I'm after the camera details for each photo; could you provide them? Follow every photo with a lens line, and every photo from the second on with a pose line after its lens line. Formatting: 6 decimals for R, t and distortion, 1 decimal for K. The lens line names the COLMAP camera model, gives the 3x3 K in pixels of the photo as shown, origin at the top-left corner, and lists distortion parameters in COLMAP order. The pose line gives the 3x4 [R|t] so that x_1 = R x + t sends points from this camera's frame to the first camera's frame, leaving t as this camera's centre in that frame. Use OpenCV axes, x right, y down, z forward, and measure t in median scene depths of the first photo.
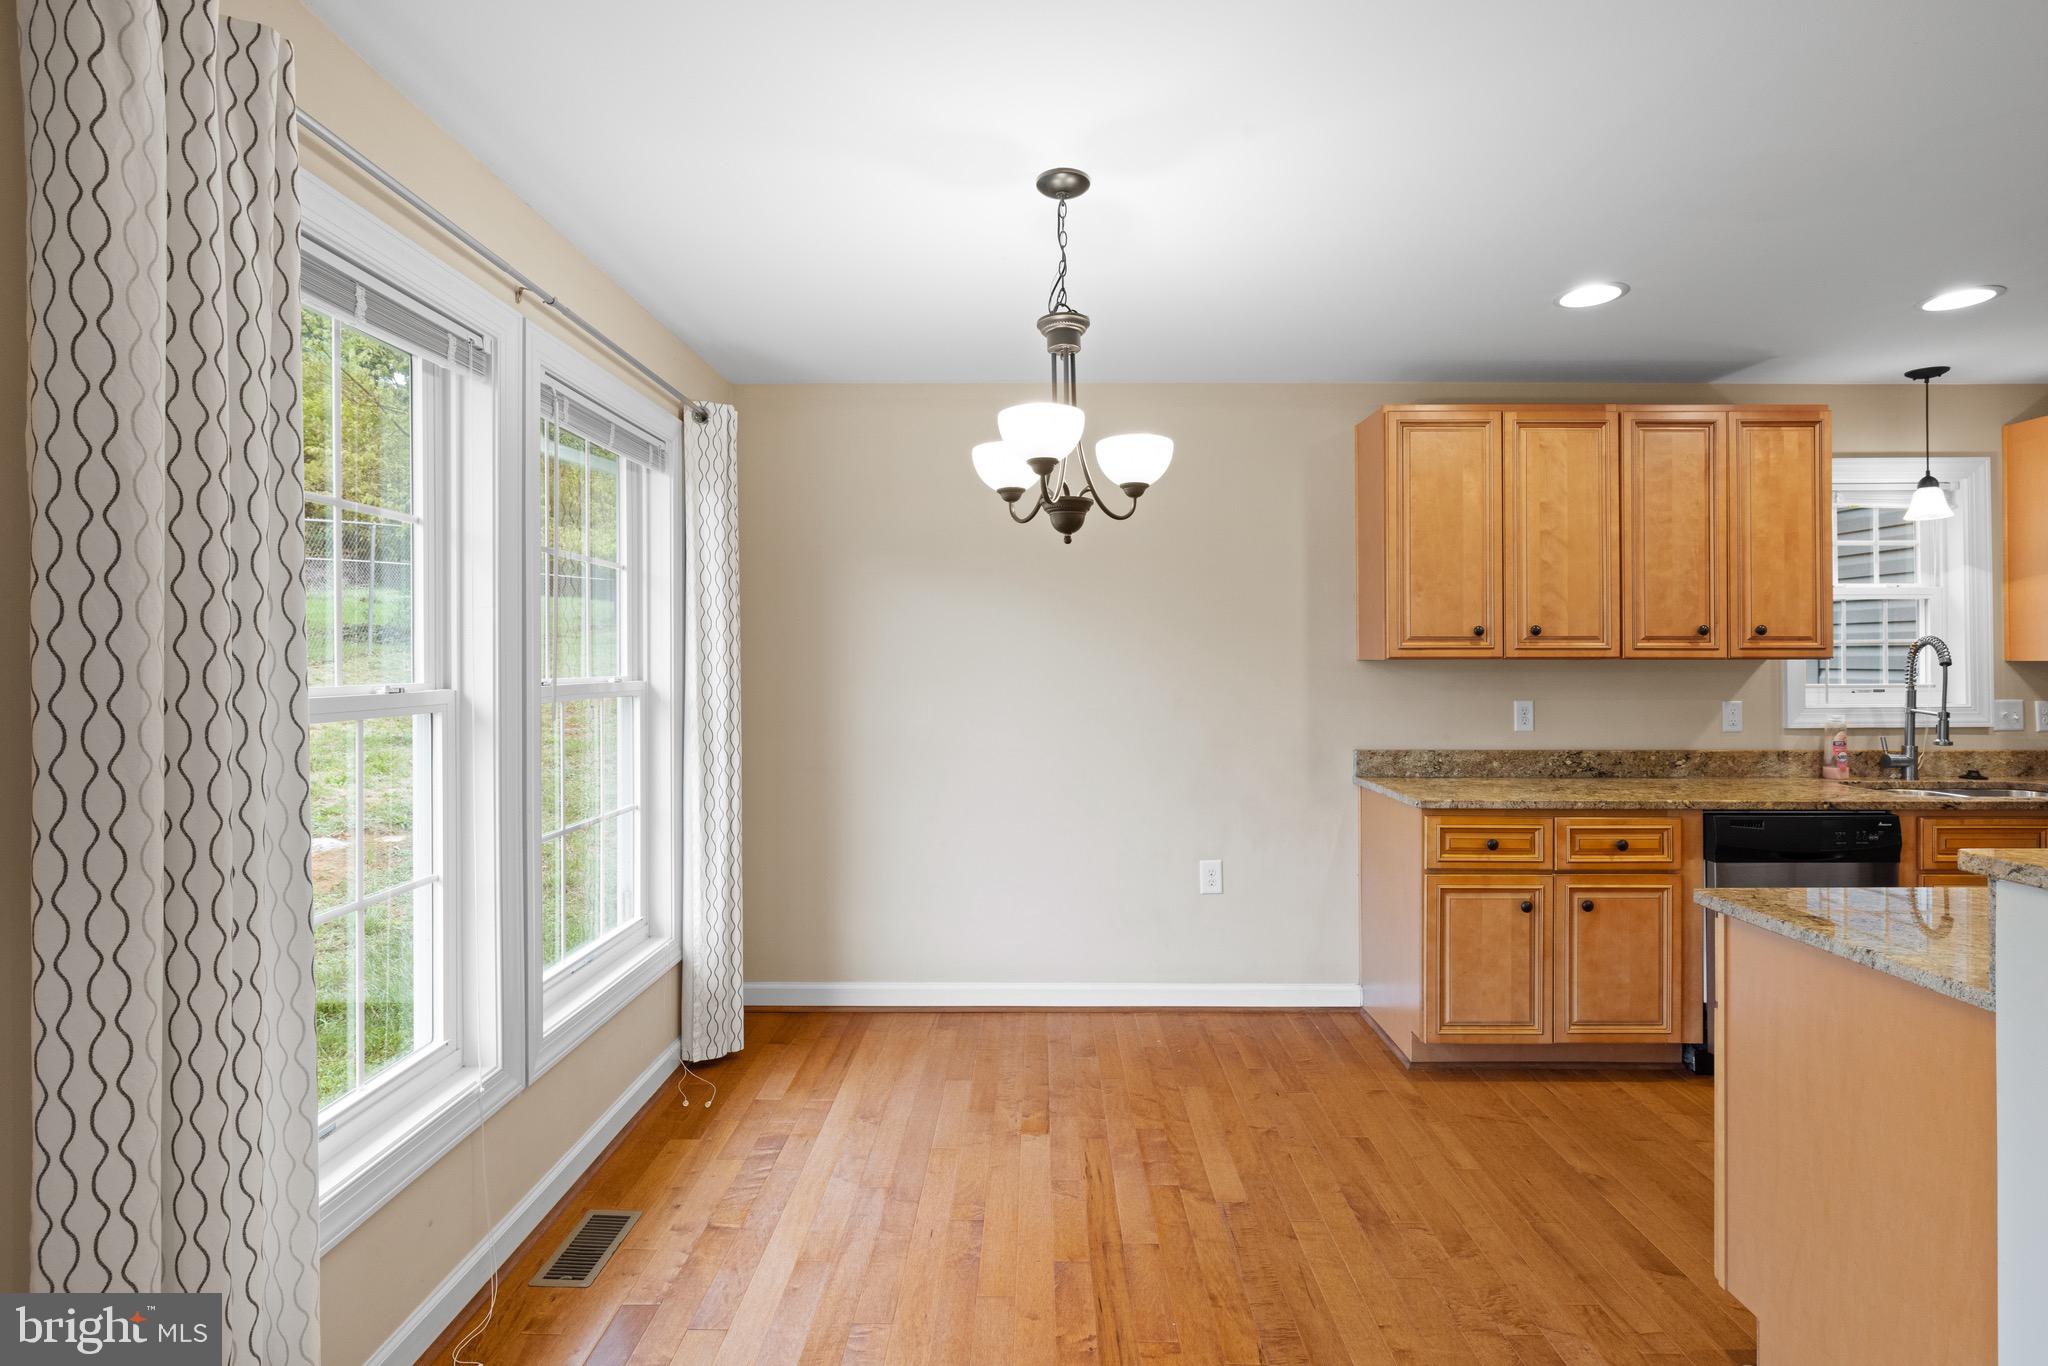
lens RADIAL K [[962.4, 0, 1032.8], [0, 962.4, 657.4], [0, 0, 1]] dist [-0.006312, 0.000398]
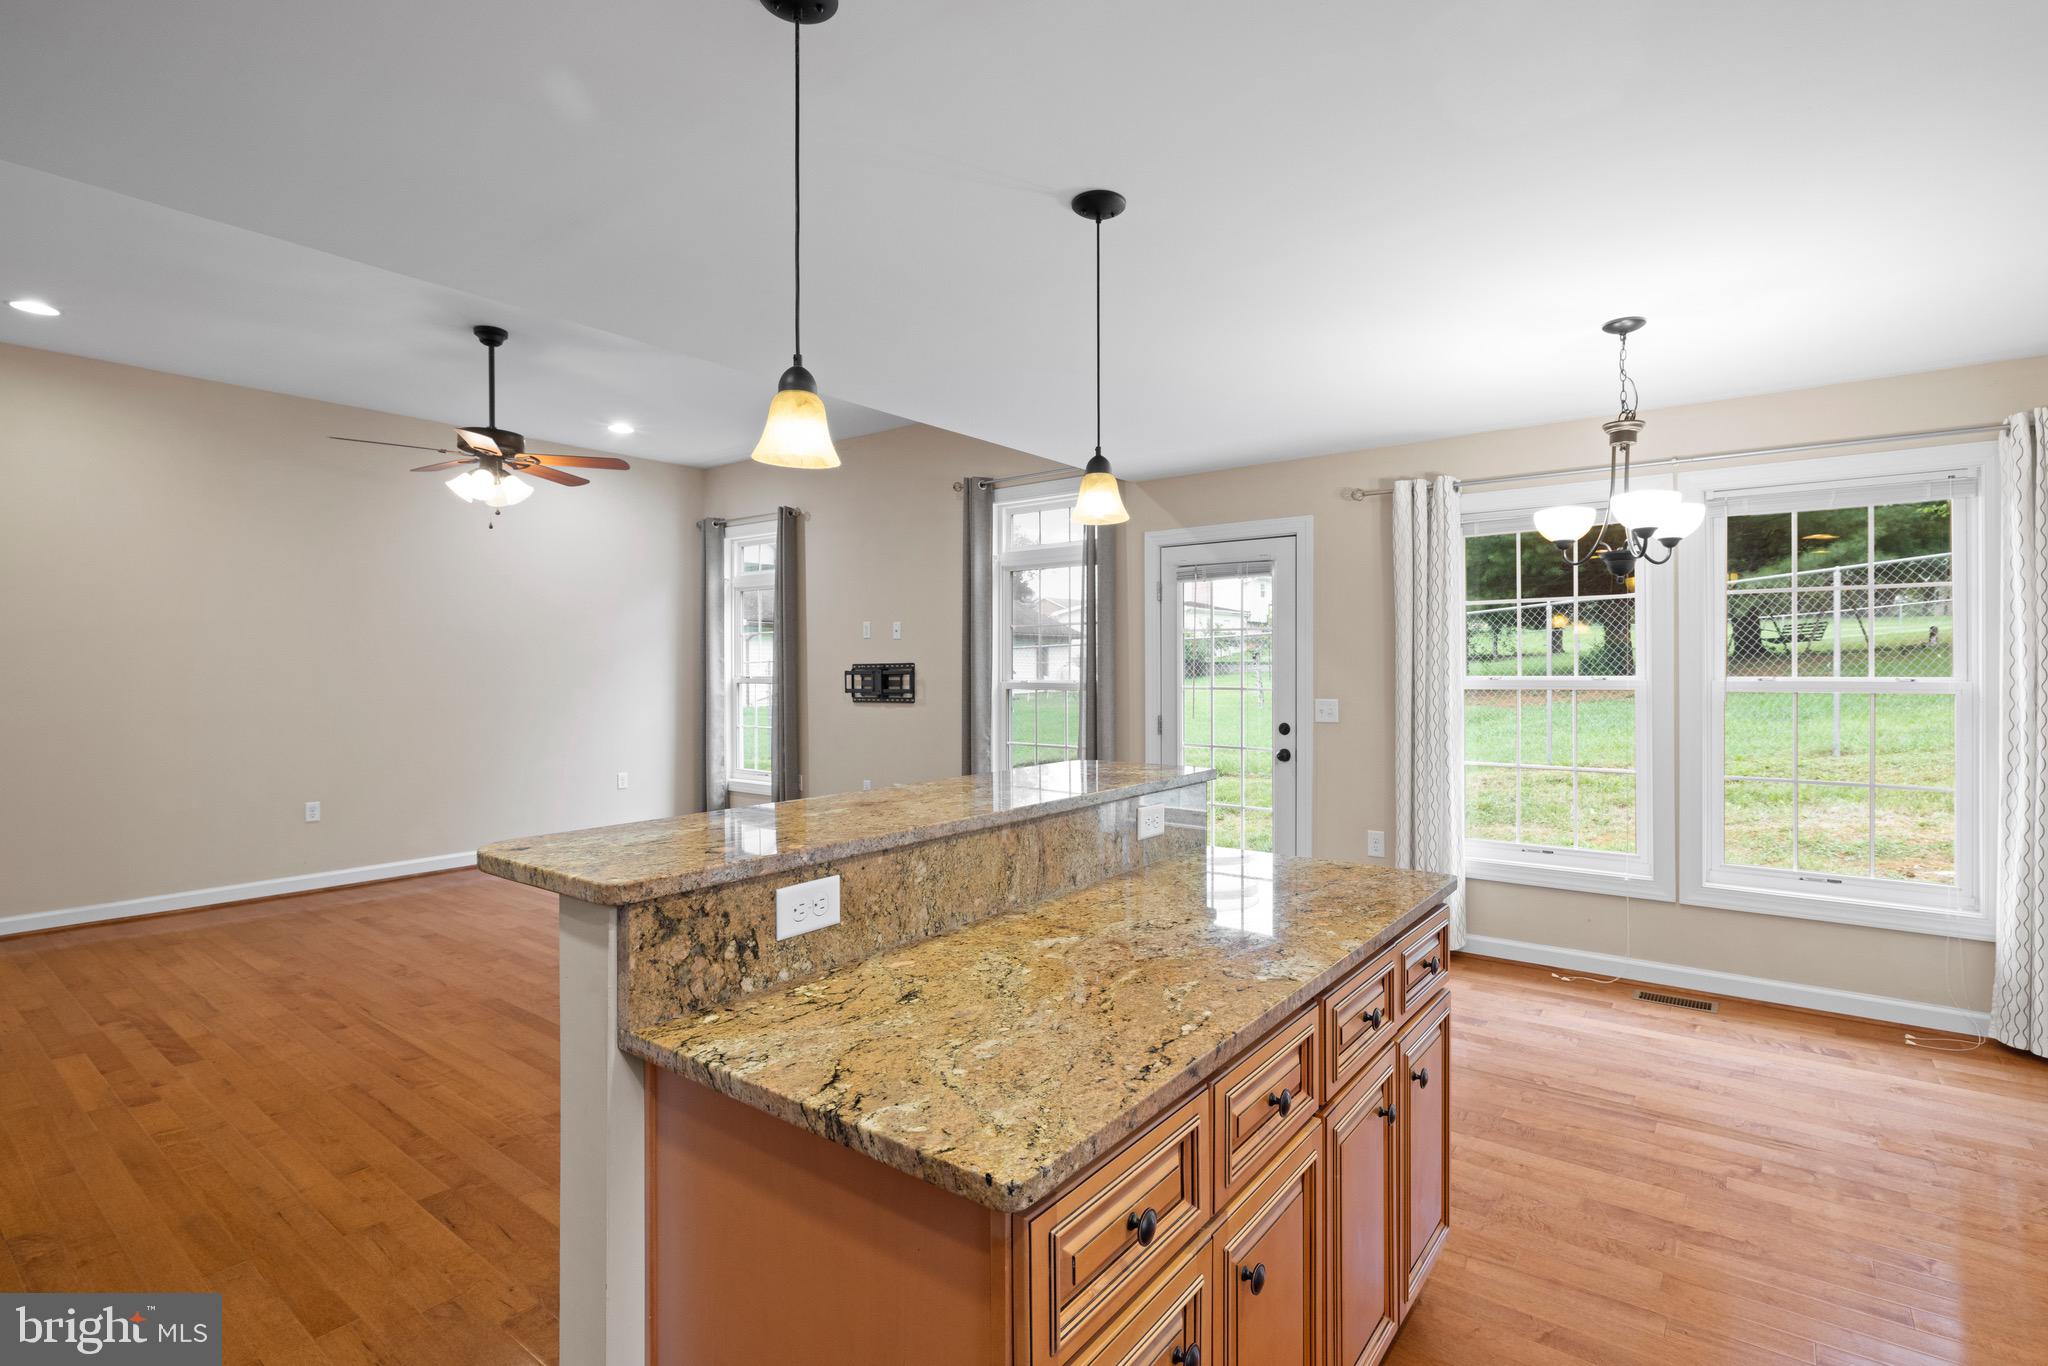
lens RADIAL K [[965.9, 0, 1038.9], [0, 965.9, 674.1], [0, 0, 1]] dist [-0.004195, -0.000133]
pose [[-0.599810, 0.008625, -0.800096, 1.063796], [0.006526, 0.999961, 0.005888, 0.000947], [0.800116, -0.001690, -0.599843, 0.734658]]
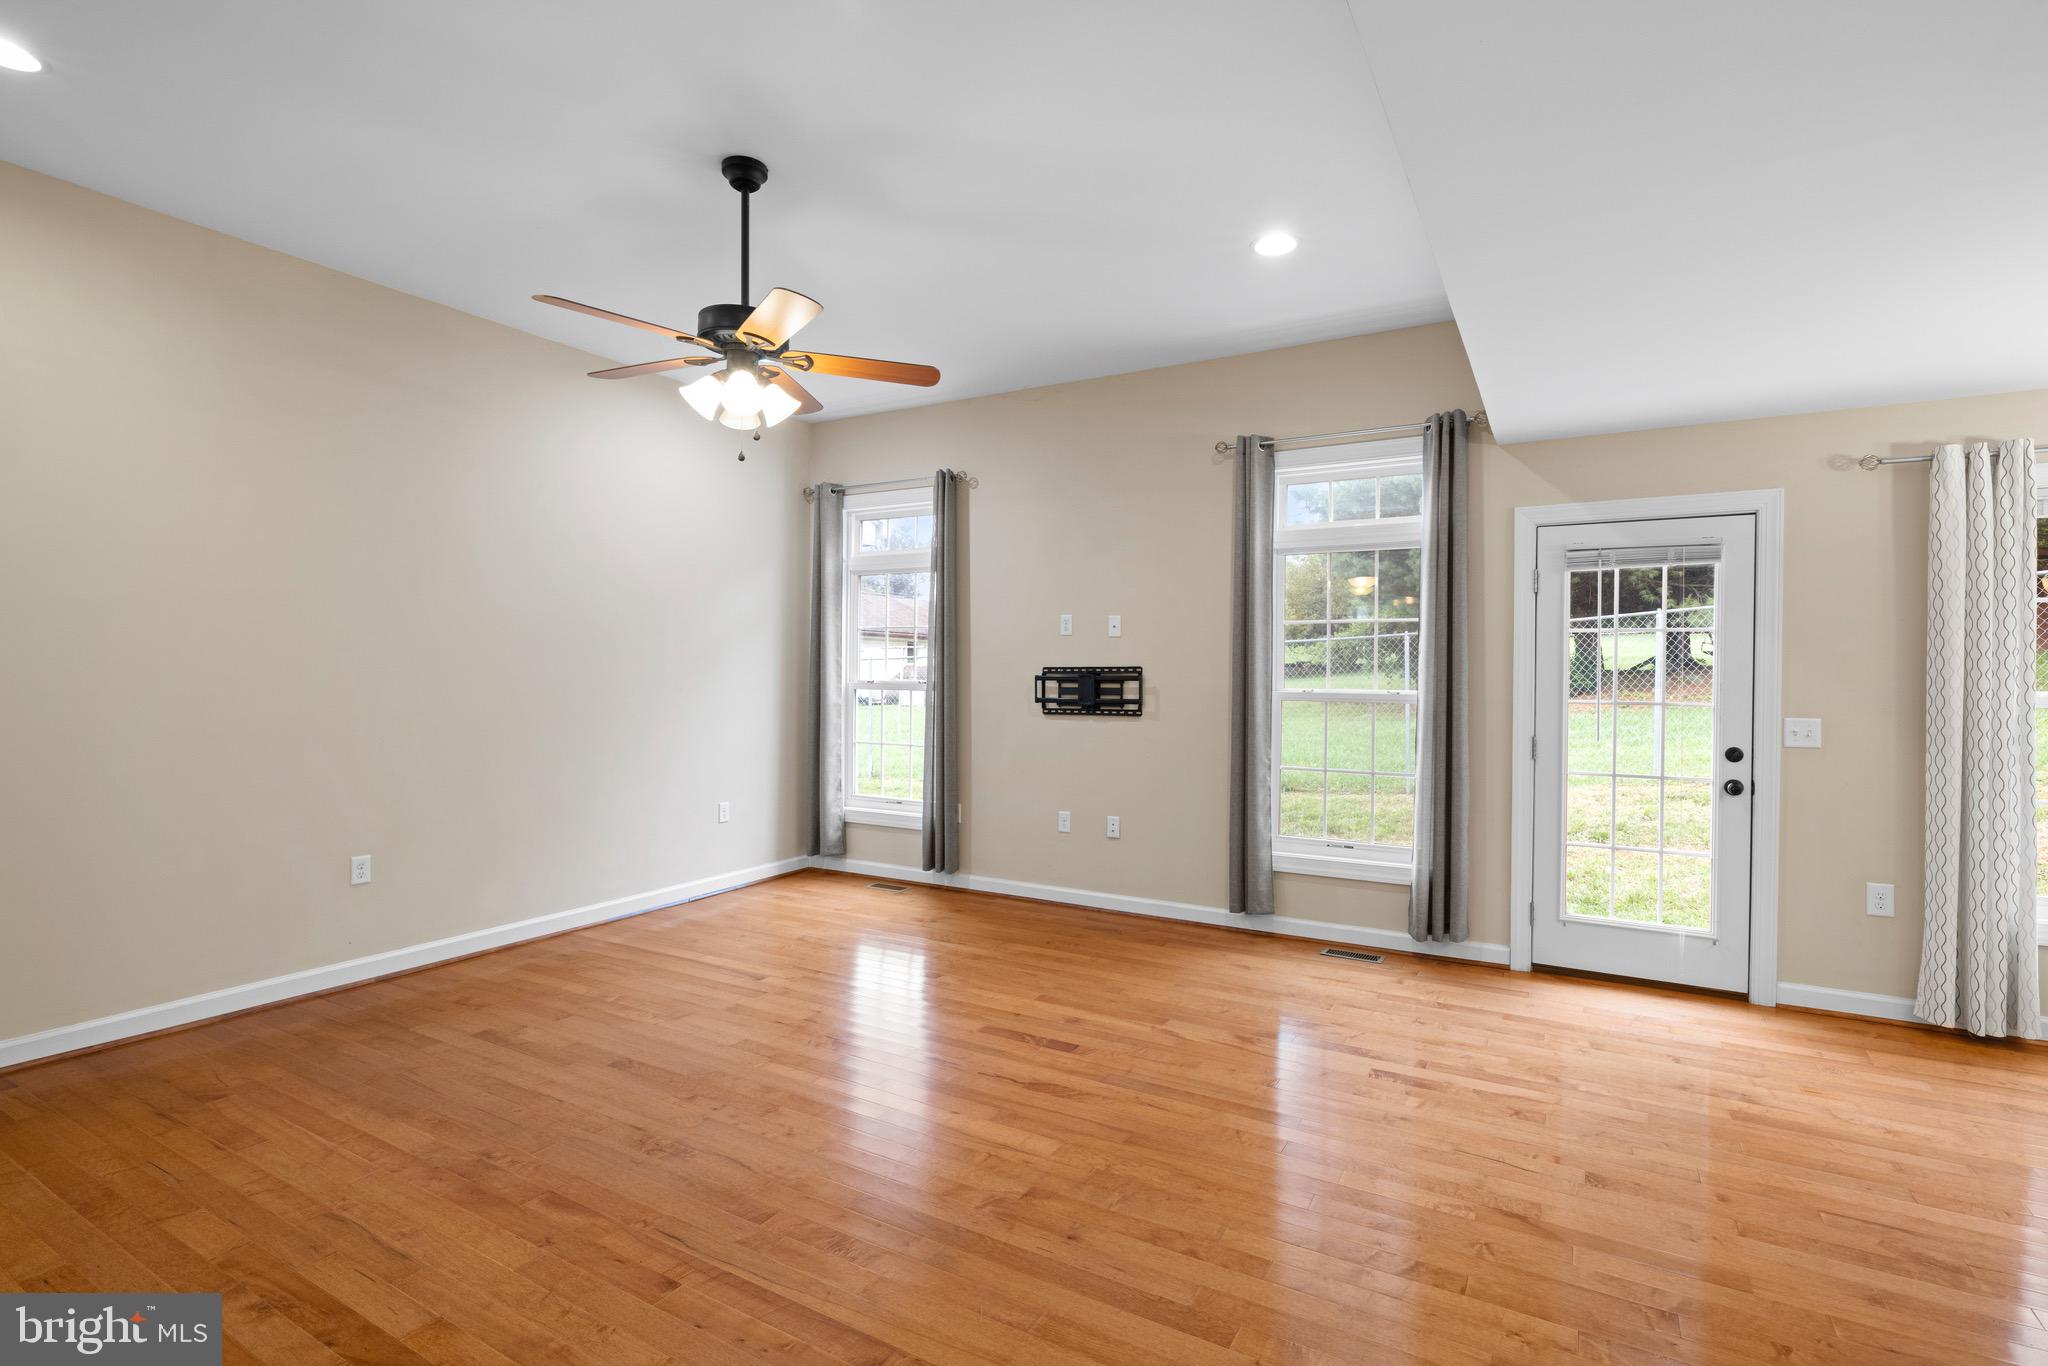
lens RADIAL K [[958.5, 0, 1035.6], [0, 958.5, 676.9], [0, 0, 1]] dist [-0.006351, 0.001483]
pose [[-0.488850, 0.002272, -0.872365, 1.097893], [-0.003937, 0.999981, 0.004811, -0.001873], [0.872359, 0.005787, -0.488832, -0.031648]]
